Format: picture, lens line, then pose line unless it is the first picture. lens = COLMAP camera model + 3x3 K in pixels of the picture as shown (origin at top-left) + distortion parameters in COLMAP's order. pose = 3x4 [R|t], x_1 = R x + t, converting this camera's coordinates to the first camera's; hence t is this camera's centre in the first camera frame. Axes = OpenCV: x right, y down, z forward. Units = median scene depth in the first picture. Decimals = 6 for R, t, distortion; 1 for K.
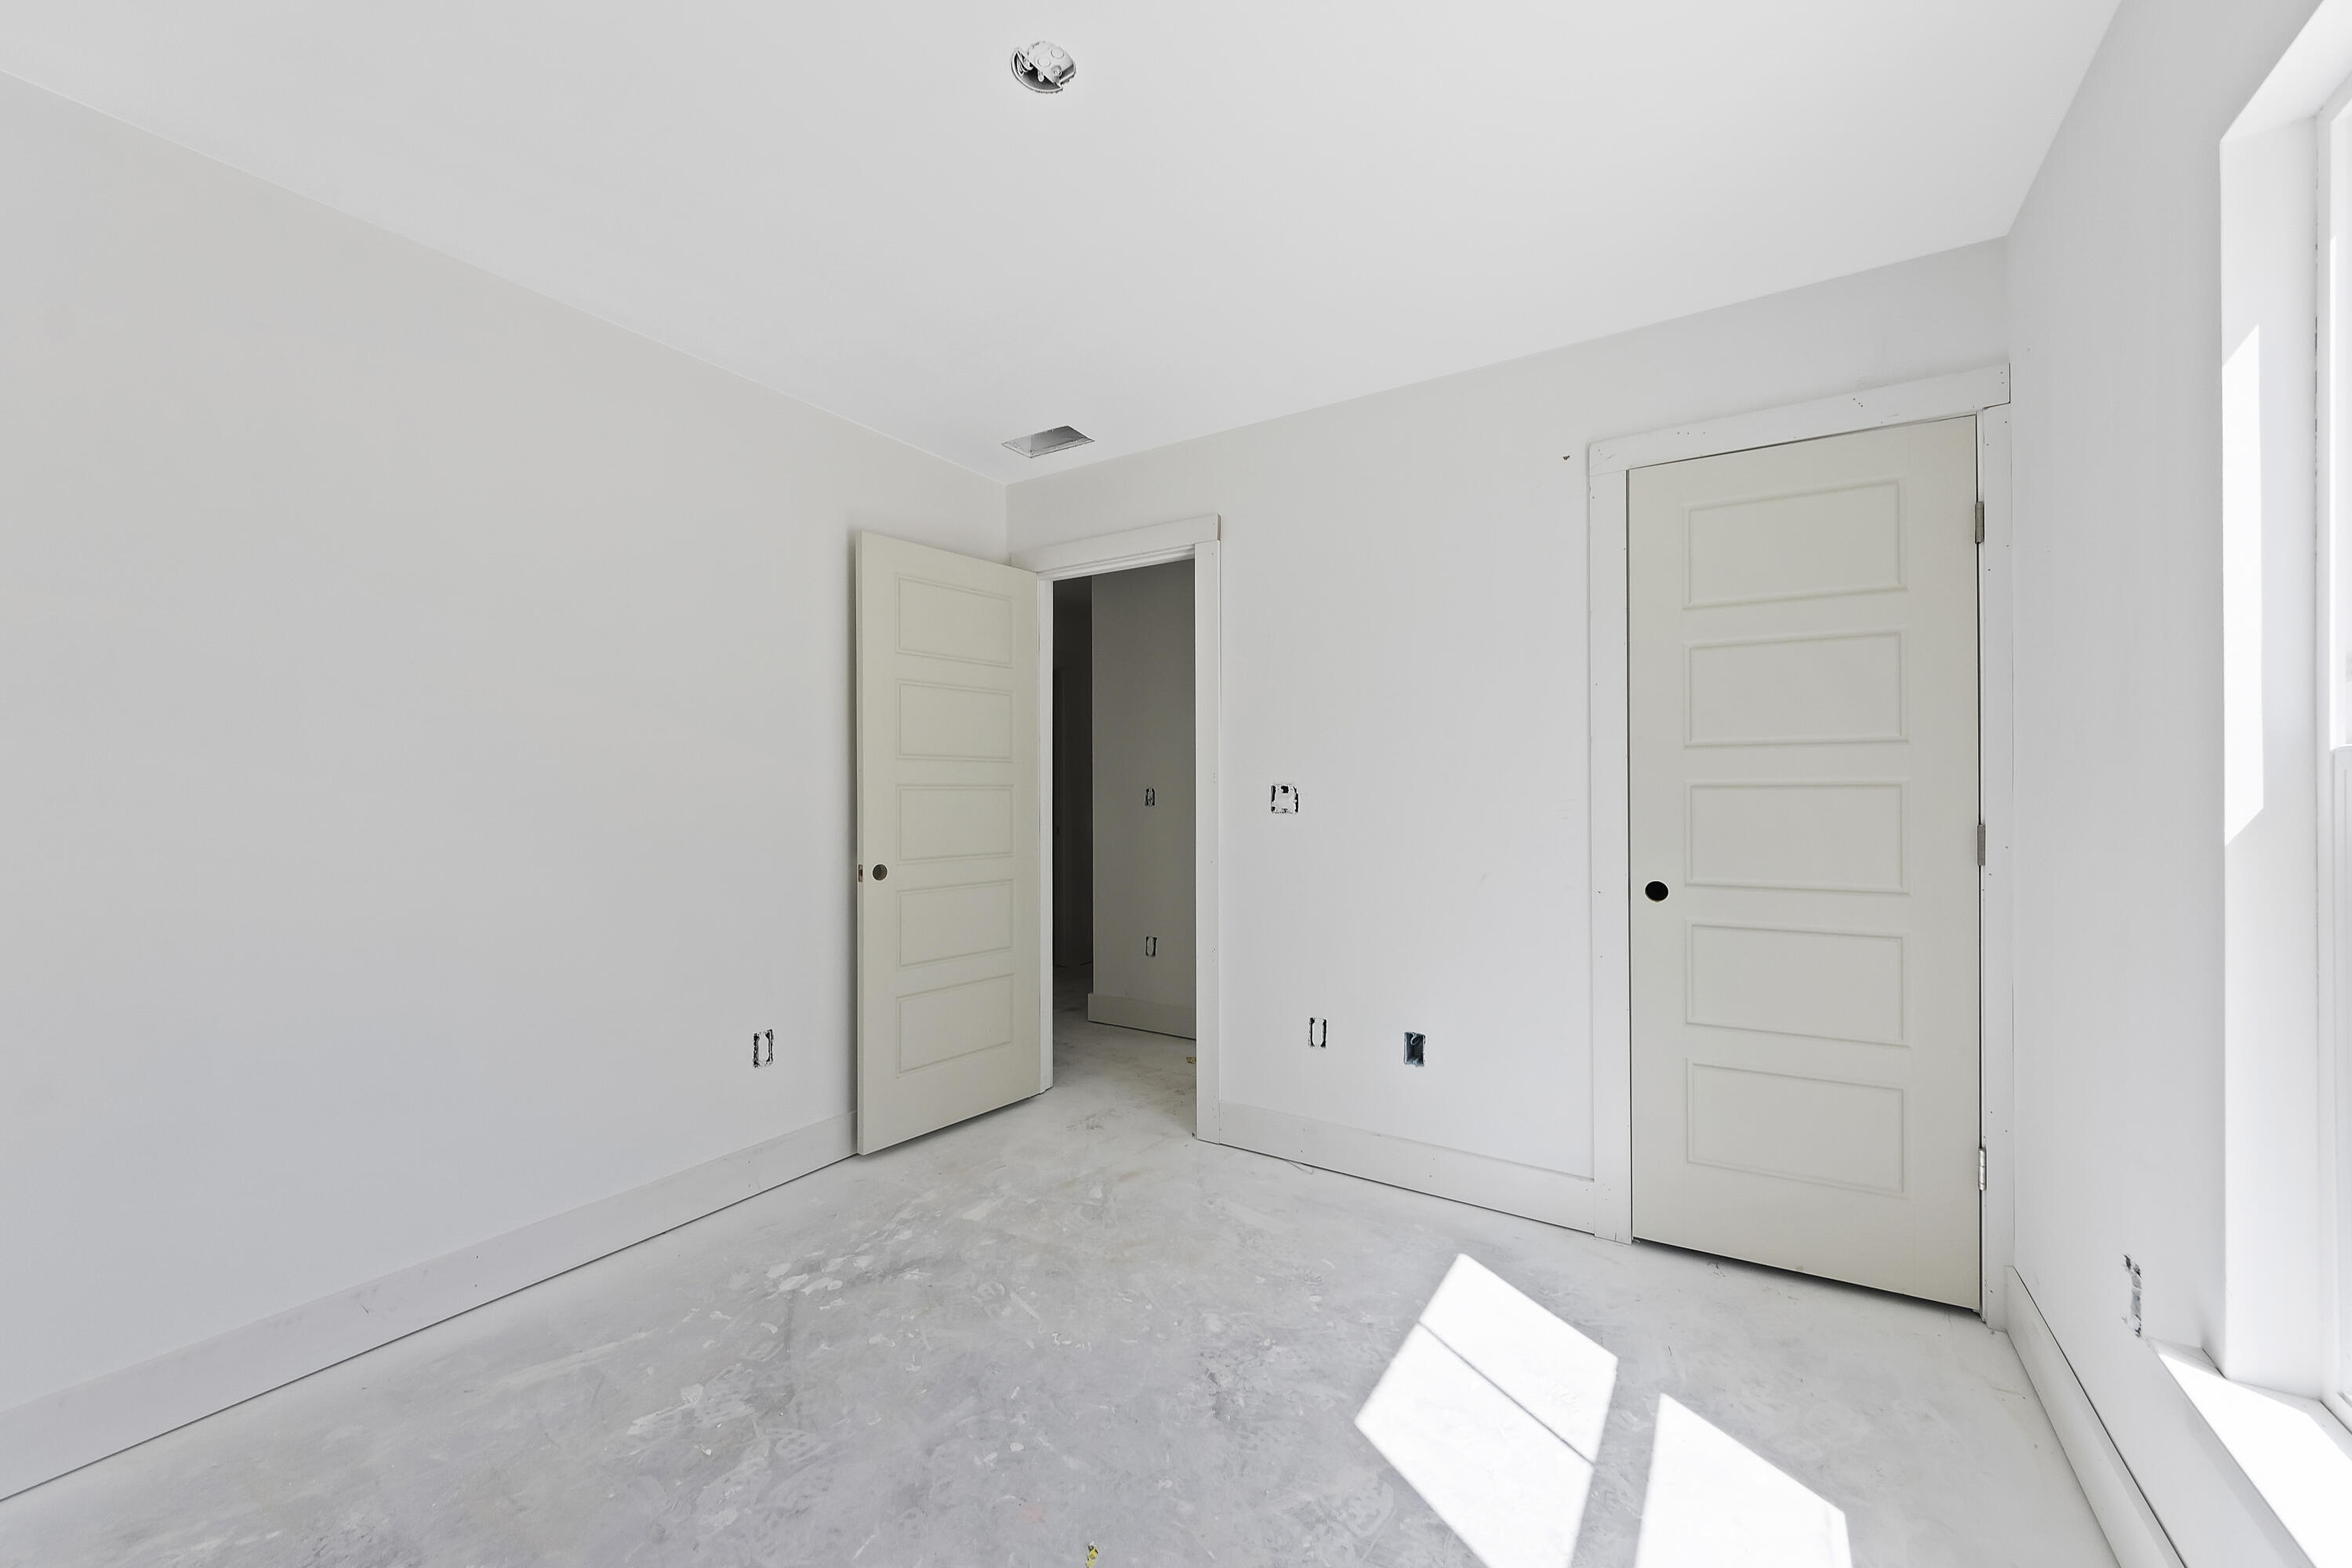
lens RADIAL K [[897.7, 0, 1175.9], [0, 897.7, 789.8], [0, 0, 1]] dist [0.004063, -0.001868]
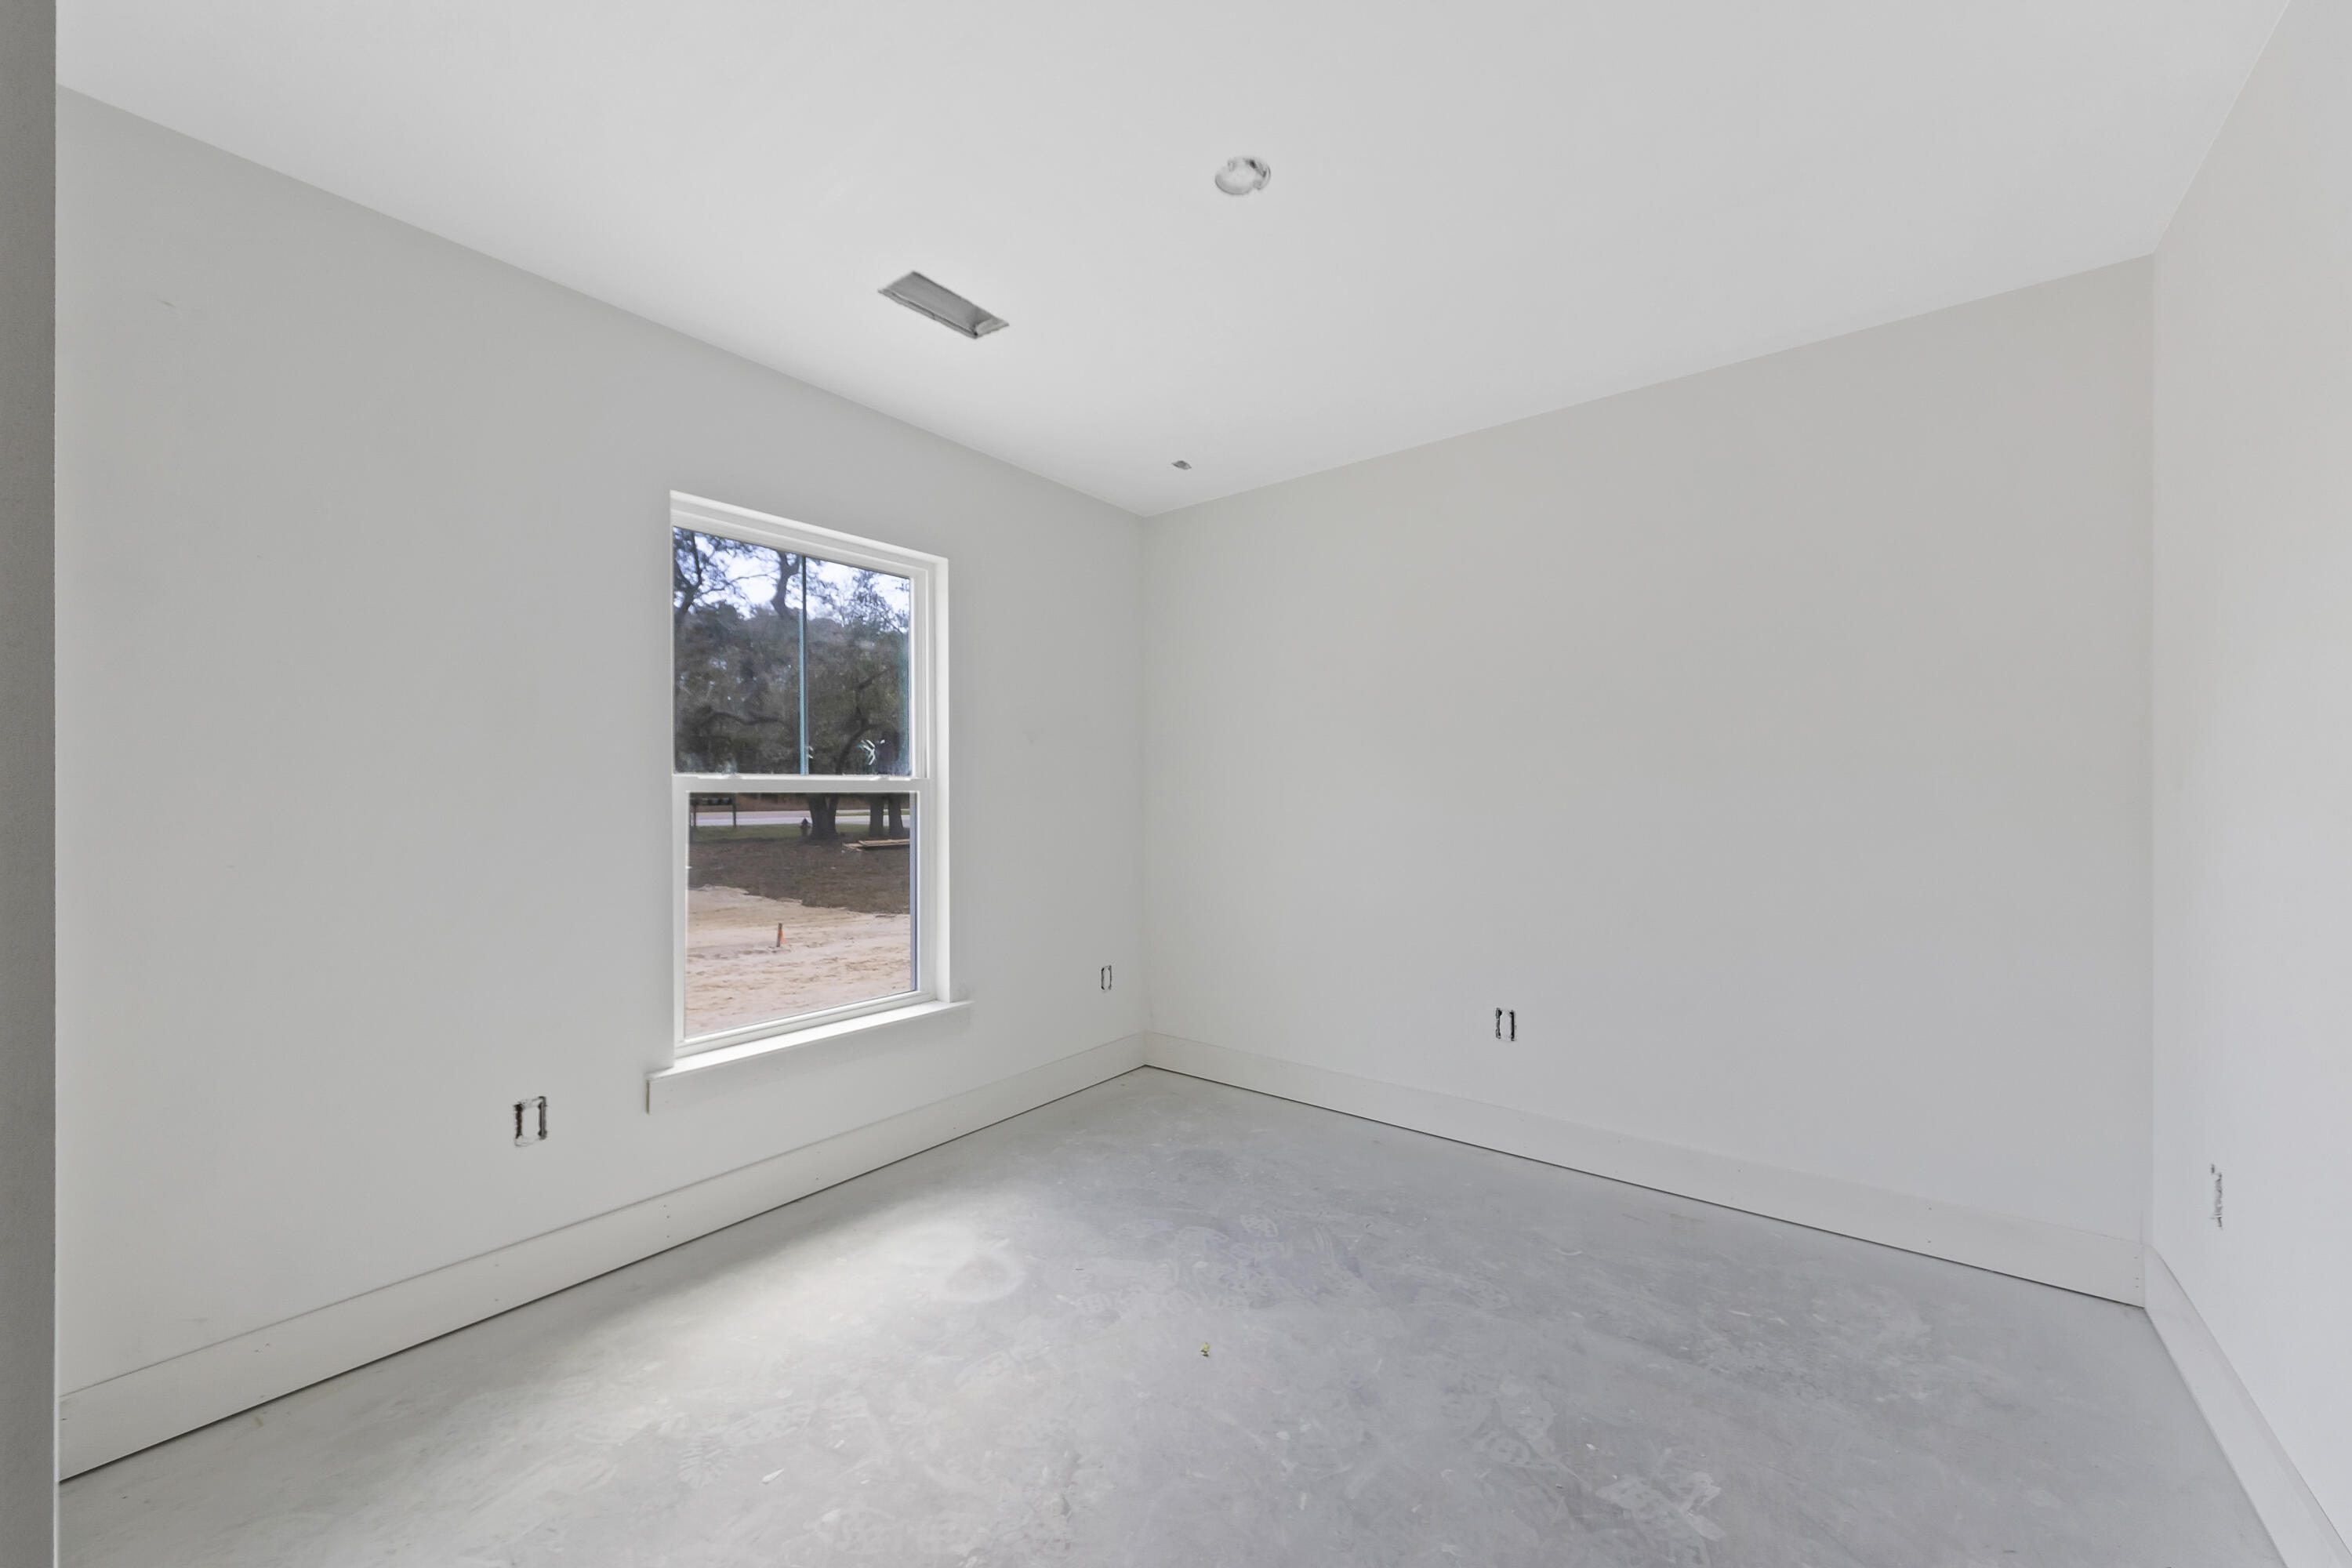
lens RADIAL K [[897.7, 0, 1175.9], [0, 897.7, 792.5], [0, 0, 1]] dist [0.004063, -0.001868]
pose [[-0.995470, 0.007029, 0.094812, -0.154123], [0.006073, 0.999928, -0.010365, 0.014052], [-0.094878, -0.009742, -0.995441, 1.982190]]
